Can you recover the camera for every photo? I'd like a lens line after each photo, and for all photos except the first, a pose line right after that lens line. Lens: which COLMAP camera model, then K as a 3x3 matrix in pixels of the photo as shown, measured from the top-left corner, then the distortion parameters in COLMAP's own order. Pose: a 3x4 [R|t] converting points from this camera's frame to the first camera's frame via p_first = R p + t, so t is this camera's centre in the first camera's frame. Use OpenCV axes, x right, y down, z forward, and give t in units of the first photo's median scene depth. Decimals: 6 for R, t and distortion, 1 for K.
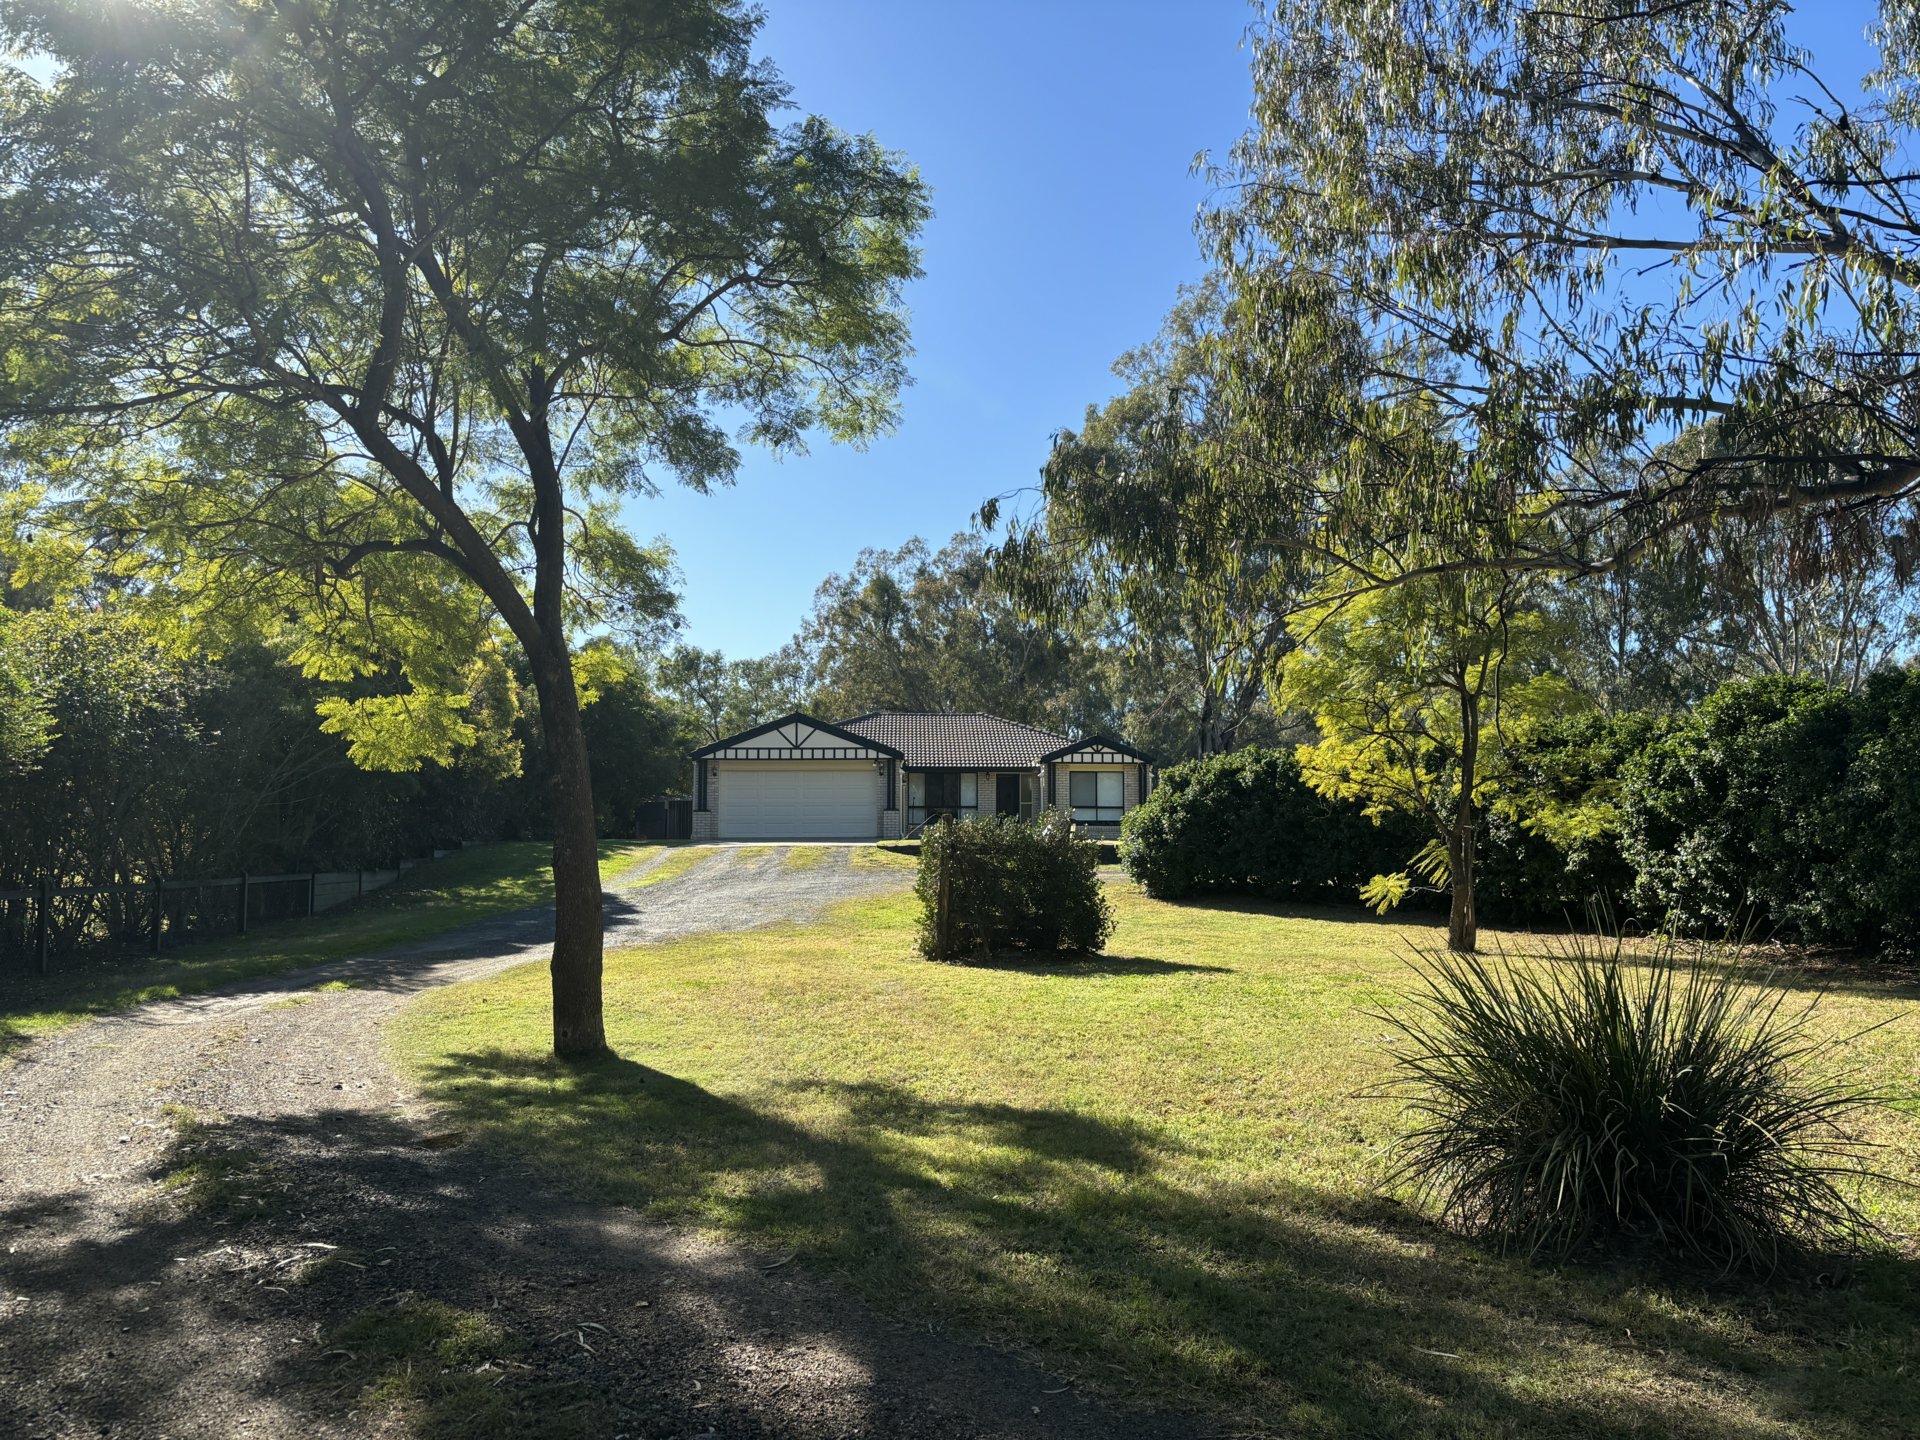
lens RADIAL K [[1451.2, 0, 966.7], [0, 1451.2, 712.5], [0, 0, 1]] dist [0.026612, 0.003452]
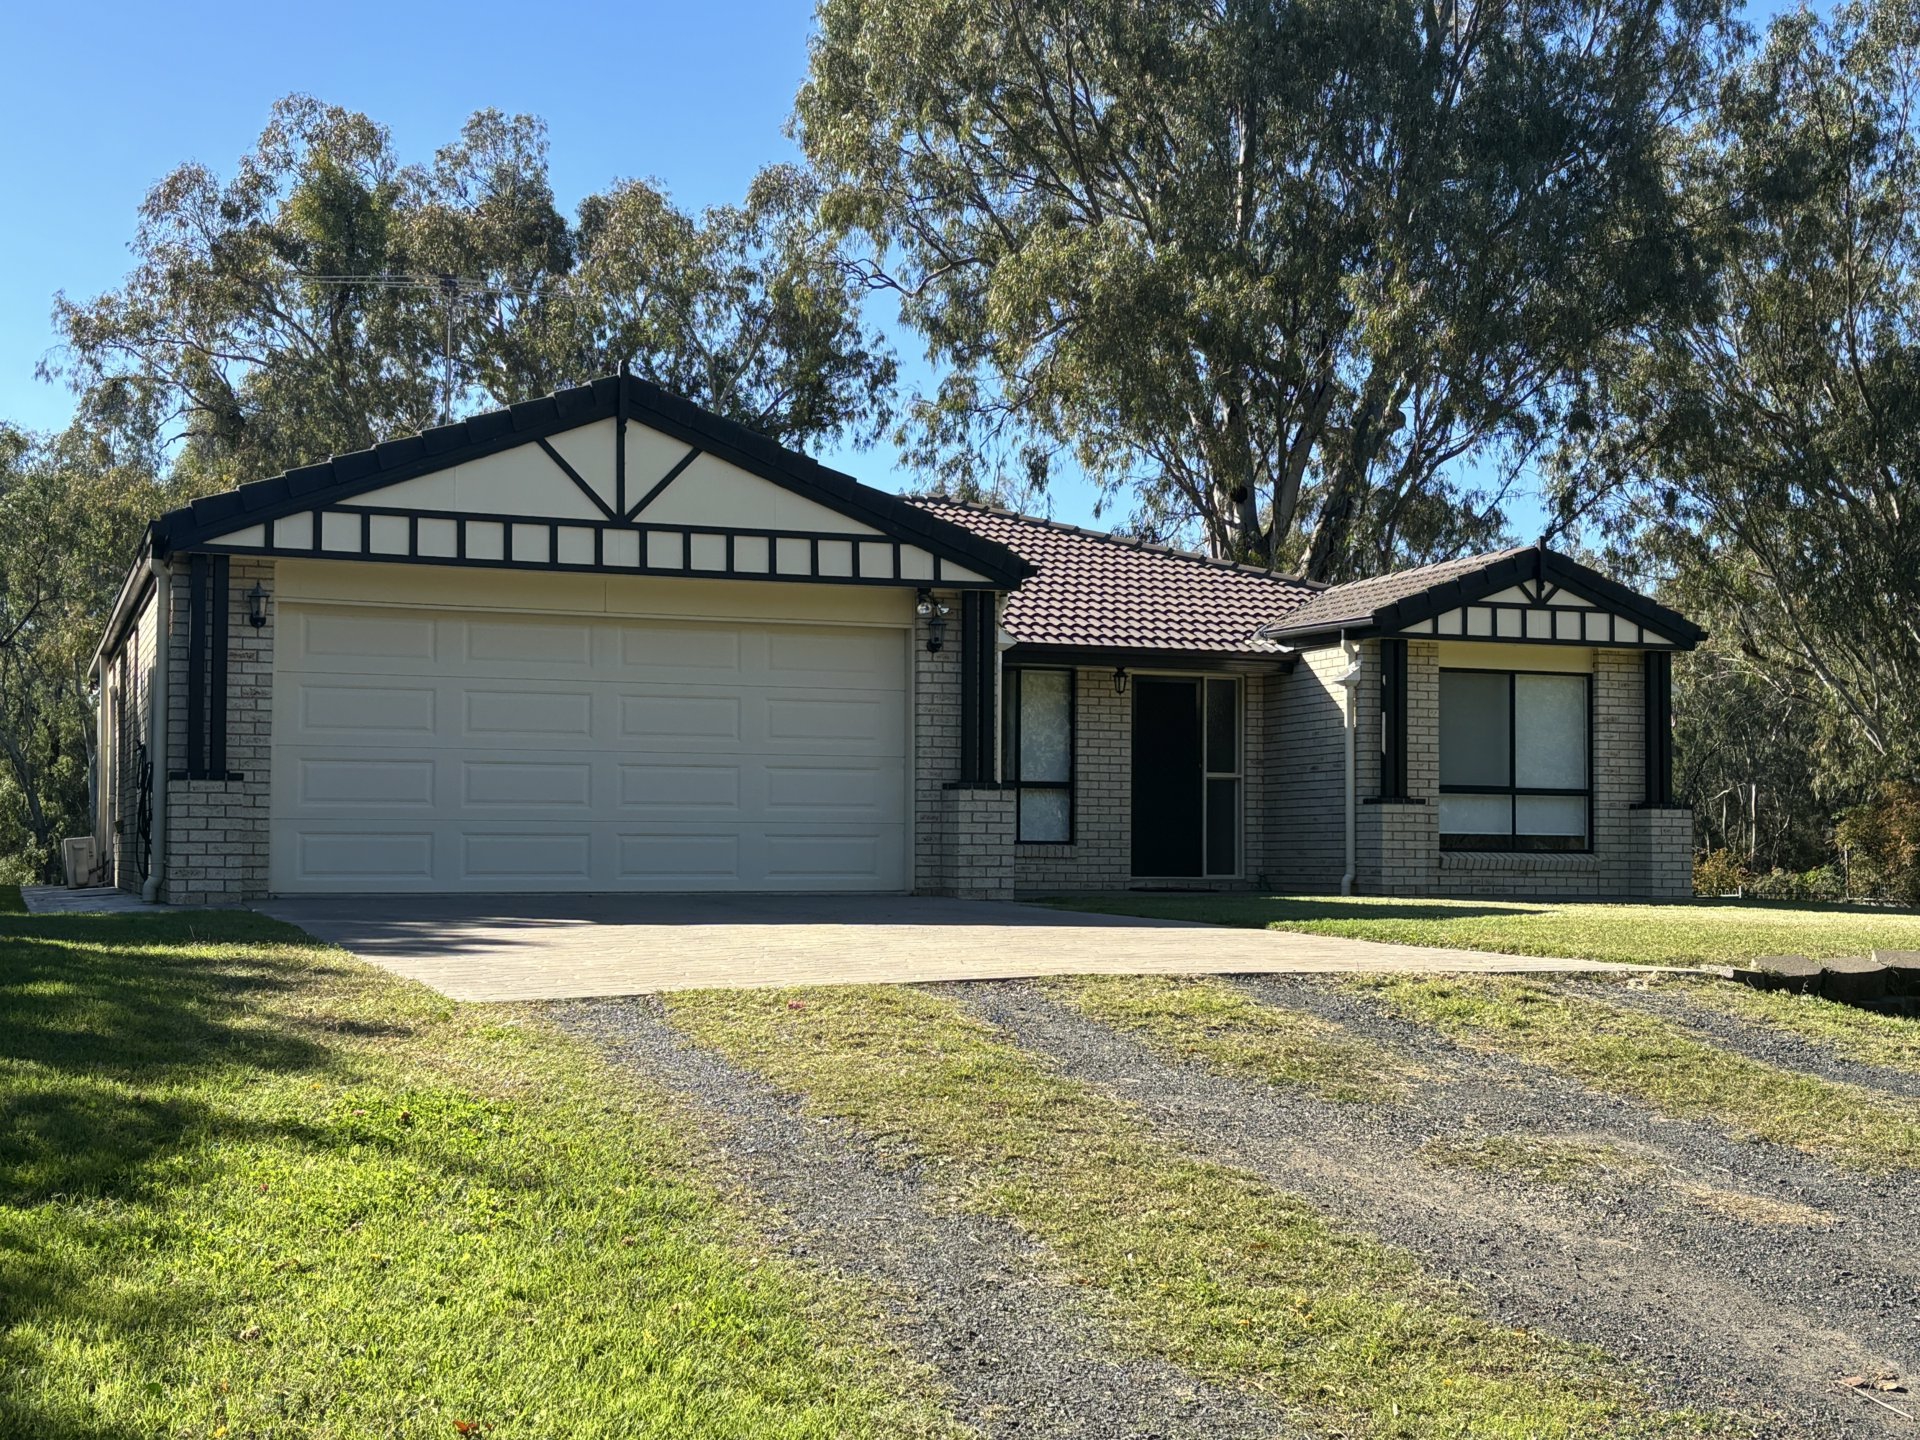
lens RADIAL K [[2543.4, 0, 958.1], [0, 2543.4, 732.7], [0, 0, 1]] dist [0.139298, 0.000000]
pose [[0.957330, 0.025129, 0.287901, -0.170724], [-0.037998, 0.998509, 0.039198, 0.037342], [-0.286487, -0.048465, 0.956858, 0.536927]]
